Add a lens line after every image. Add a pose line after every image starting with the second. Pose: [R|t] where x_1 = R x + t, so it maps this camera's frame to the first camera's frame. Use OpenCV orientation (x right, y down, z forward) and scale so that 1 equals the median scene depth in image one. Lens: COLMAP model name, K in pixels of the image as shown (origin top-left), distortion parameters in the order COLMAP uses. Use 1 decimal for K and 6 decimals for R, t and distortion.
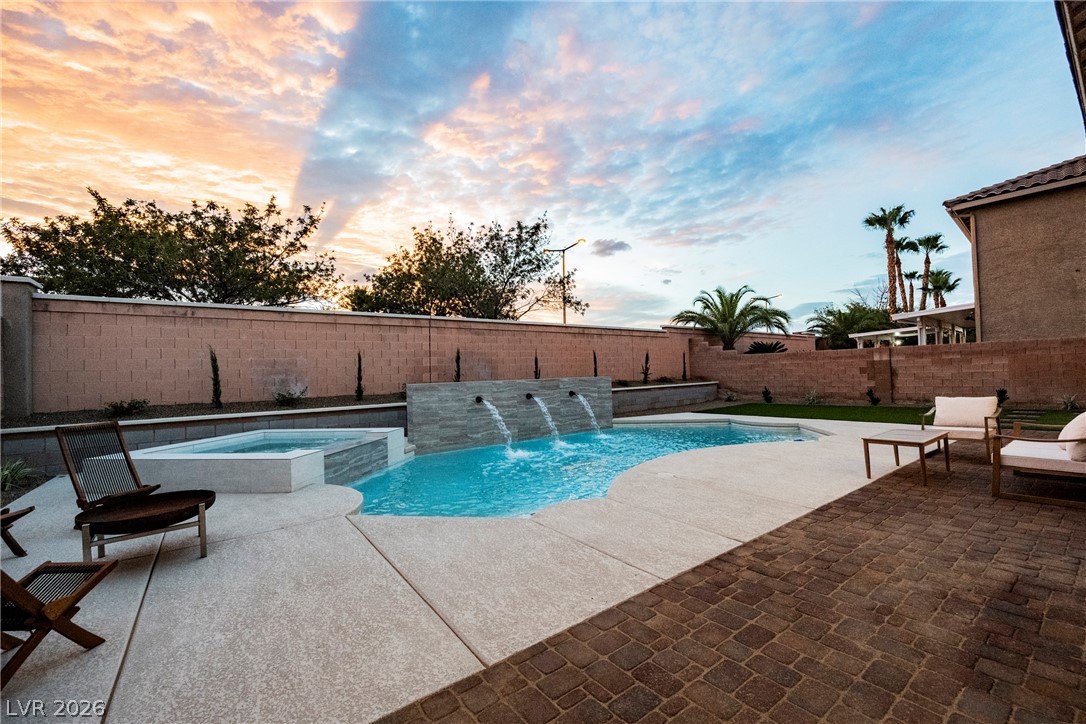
lens RADIAL K [[443.4, 0, 543.0], [0, 443.4, 362.0], [0, 0, 1]] dist [0.006738, 0.000117]
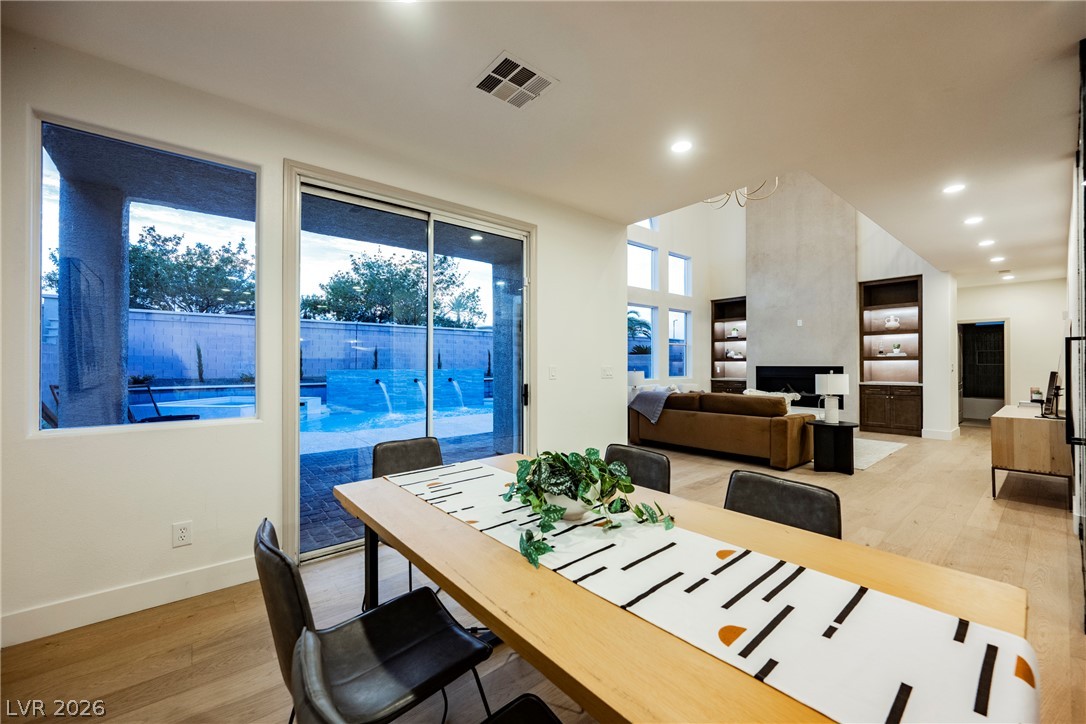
lens RADIAL K [[423.2, 0, 550.5], [0, 423.2, 359.7], [0, 0, 1]] dist [0.000210, -0.000070]
pose [[0.997559, 0.035046, 0.060393, 0.278492], [-0.036715, 0.998968, 0.026747, -0.041492], [-0.059393, -0.028899, 0.997816, -0.384861]]
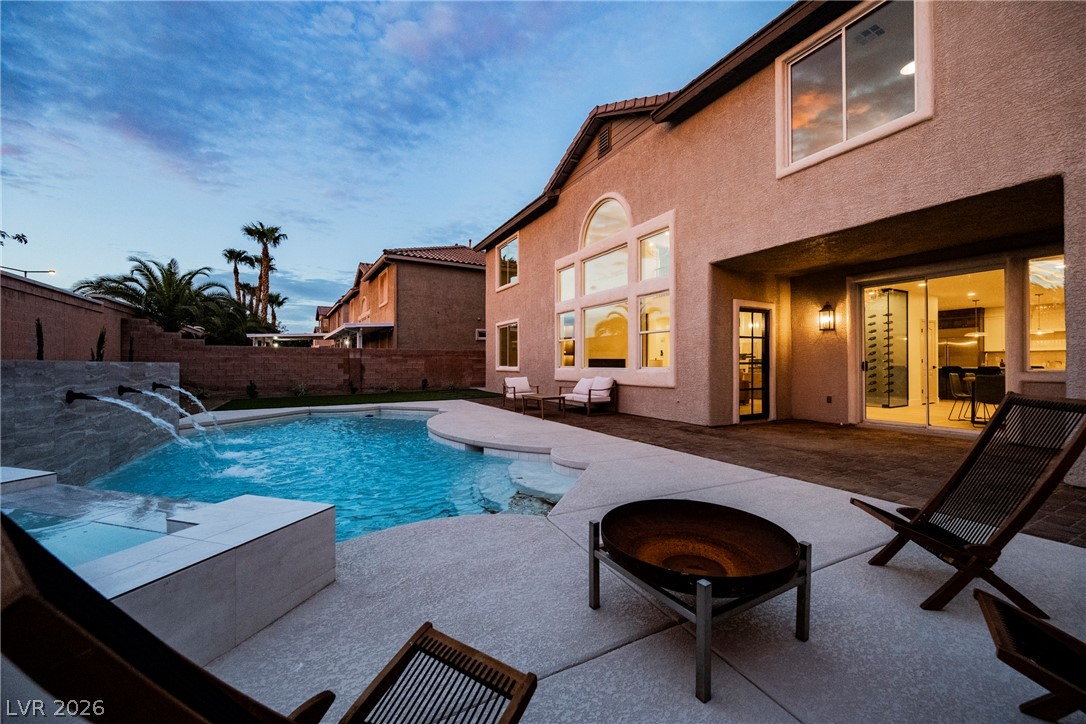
lens RADIAL K [[423.2, 0, 550.5], [0, 423.2, 359.7], [0, 0, 1]] dist [0.000210, -0.000070]
pose [[0.149159, 0.042300, 0.987908, -0.402755], [-0.029690, 0.998826, -0.038285, 0.034481], [-0.988367, -0.023620, 0.150239, 0.305538]]
